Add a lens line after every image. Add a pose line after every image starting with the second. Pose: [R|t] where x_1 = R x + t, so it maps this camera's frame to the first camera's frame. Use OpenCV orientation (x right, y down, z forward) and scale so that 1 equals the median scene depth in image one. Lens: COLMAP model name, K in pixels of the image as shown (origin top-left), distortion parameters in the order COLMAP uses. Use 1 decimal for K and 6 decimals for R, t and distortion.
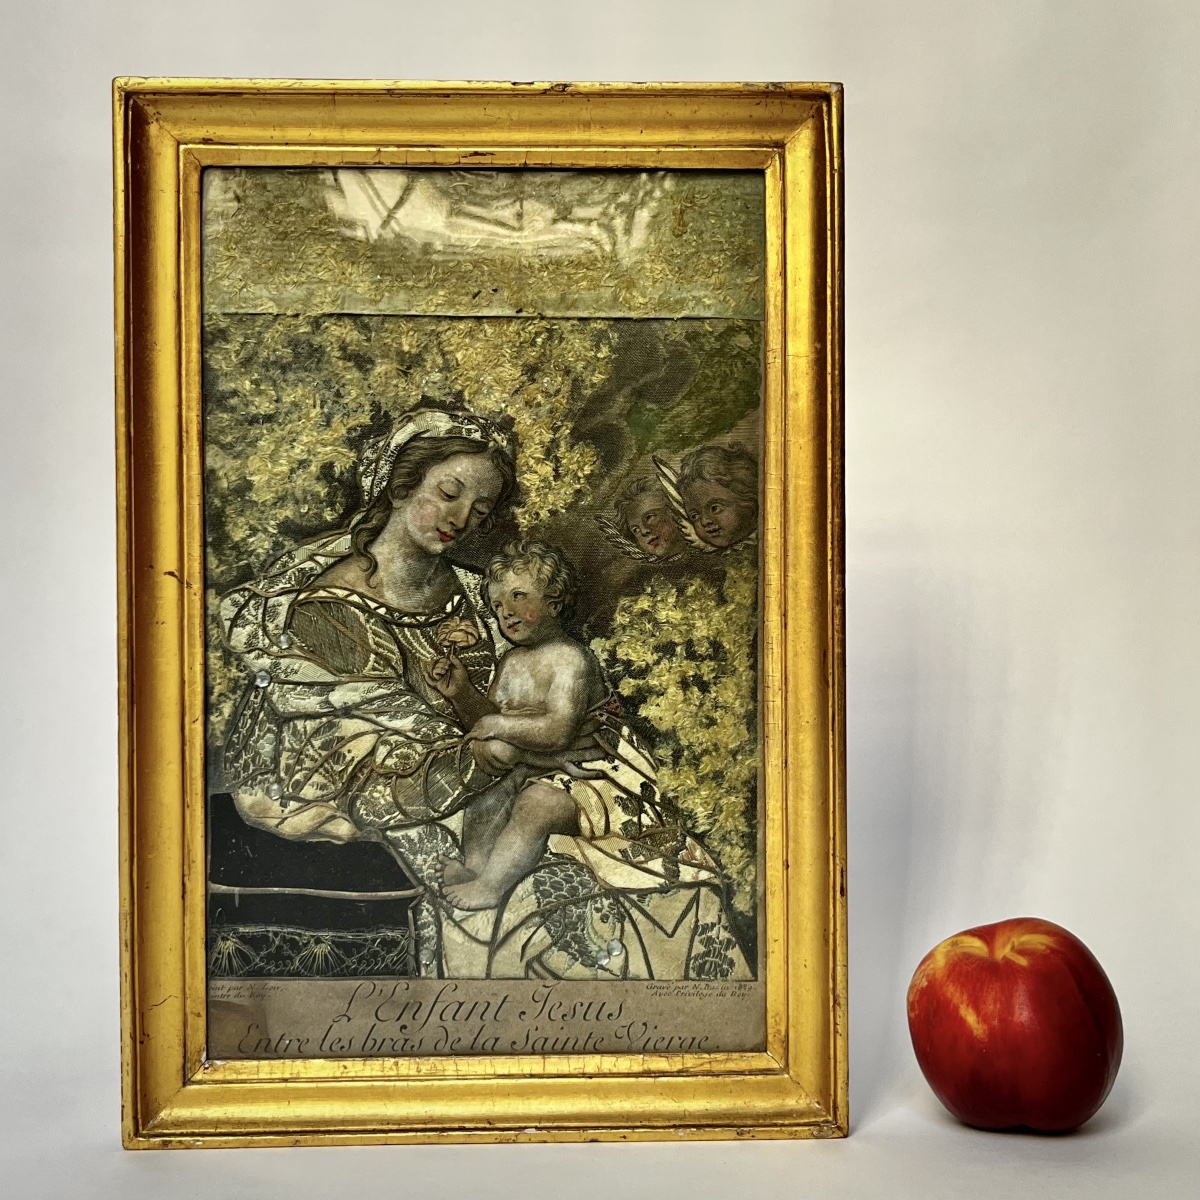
lens RADIAL K [[1648.7, 0, 575.4], [0, 1648.7, 619.0], [0, 0, 1]] dist [0.204151, -0.886271]
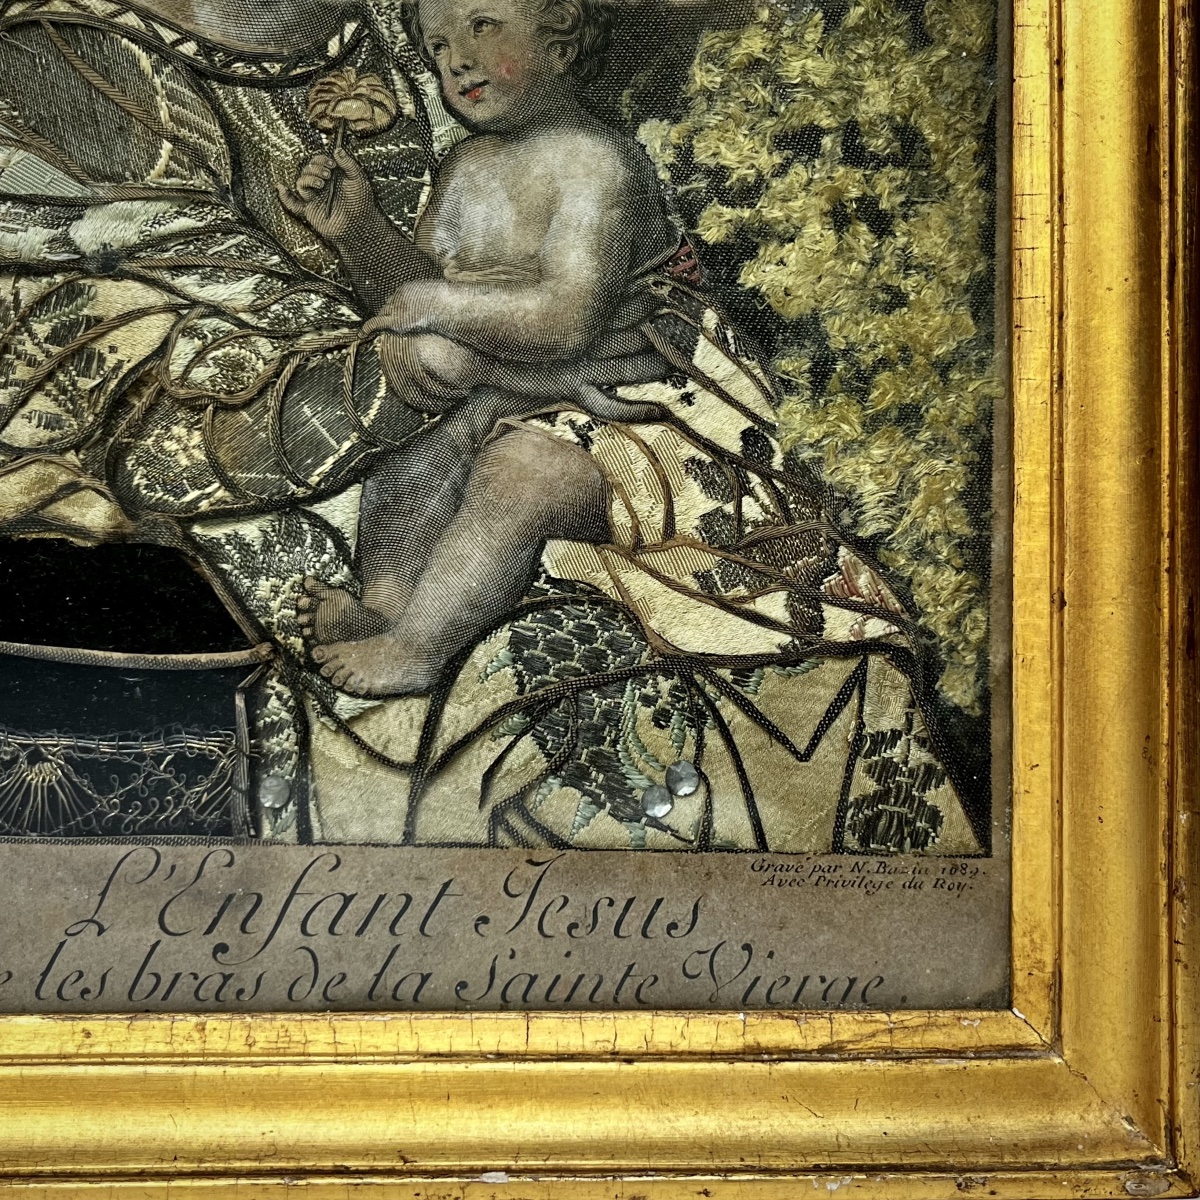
lens RADIAL K [[1830.0, 0, 596.4], [0, 1830.0, 570.1], [0, 0, 1]] dist [0.175557, -0.827625]
pose [[0.999810, 0.011204, 0.015970, -0.009459], [-0.010509, 0.999022, -0.042960, 0.161872], [-0.016436, 0.042784, 0.998949, 0.487497]]
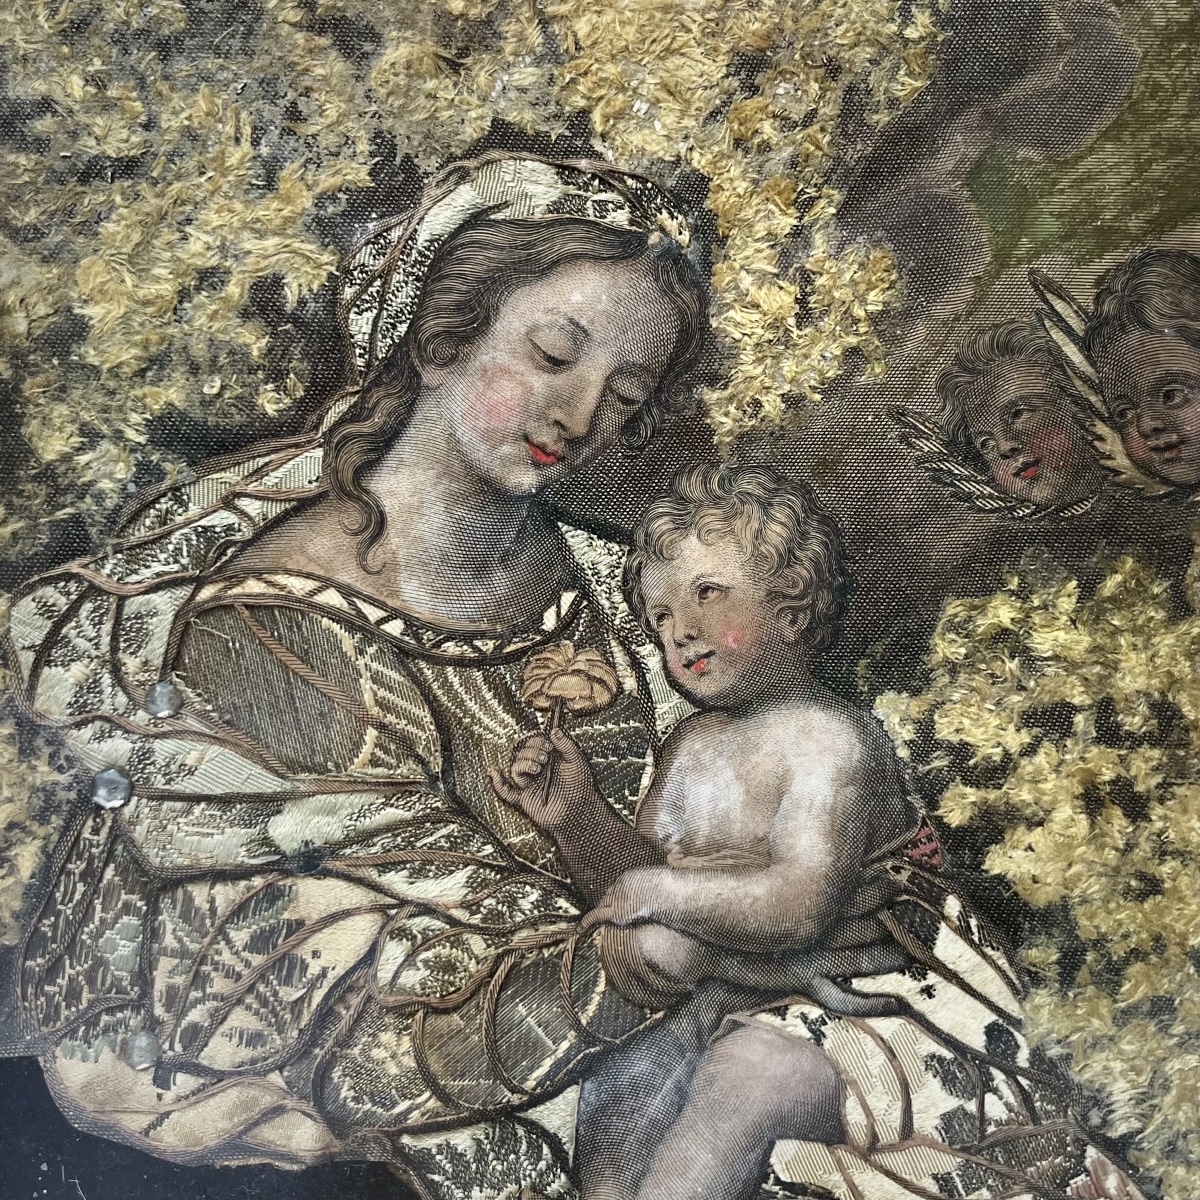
lens RADIAL K [[1830.0, 0, 596.4], [0, 1830.0, 570.1], [0, 0, 1]] dist [0.175557, -0.827625]
pose [[0.999069, 0.008002, 0.042400, -0.085025], [-0.009473, 0.999356, 0.034607, -0.036624], [-0.042095, -0.034977, 0.998501, 0.524001]]
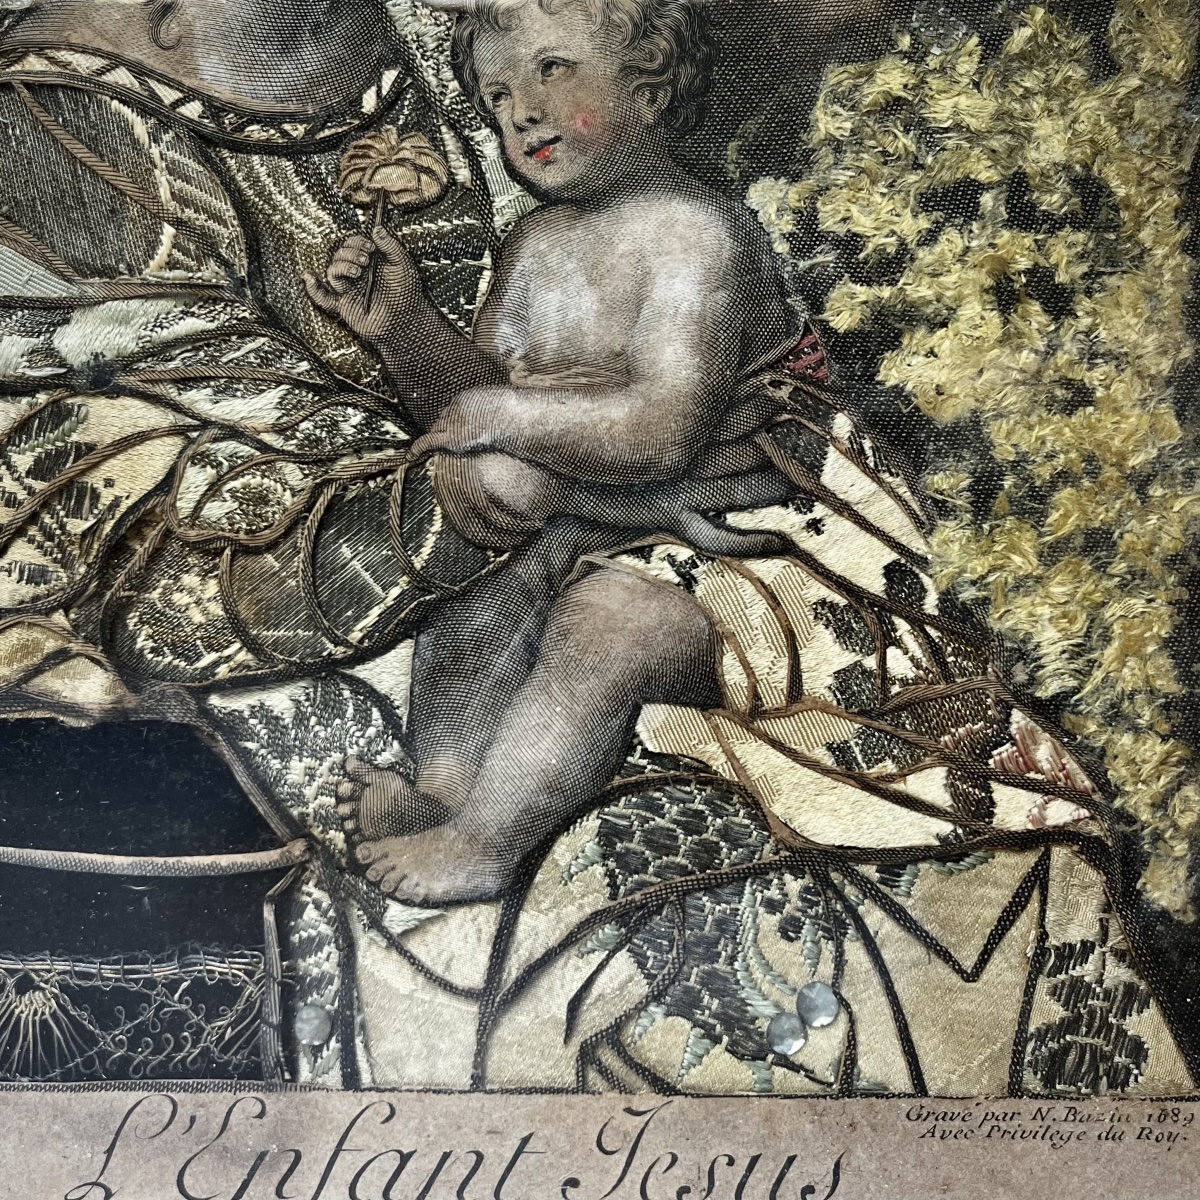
lens RADIAL K [[1830.0, 0, 596.4], [0, 1830.0, 570.1], [0, 0, 1]] dist [0.175557, -0.827625]
pose [[0.998857, -0.006501, -0.047349, -0.005799], [0.005311, 0.999668, -0.025199, 0.110922], [0.047497, 0.024919, 0.998560, 0.586554]]
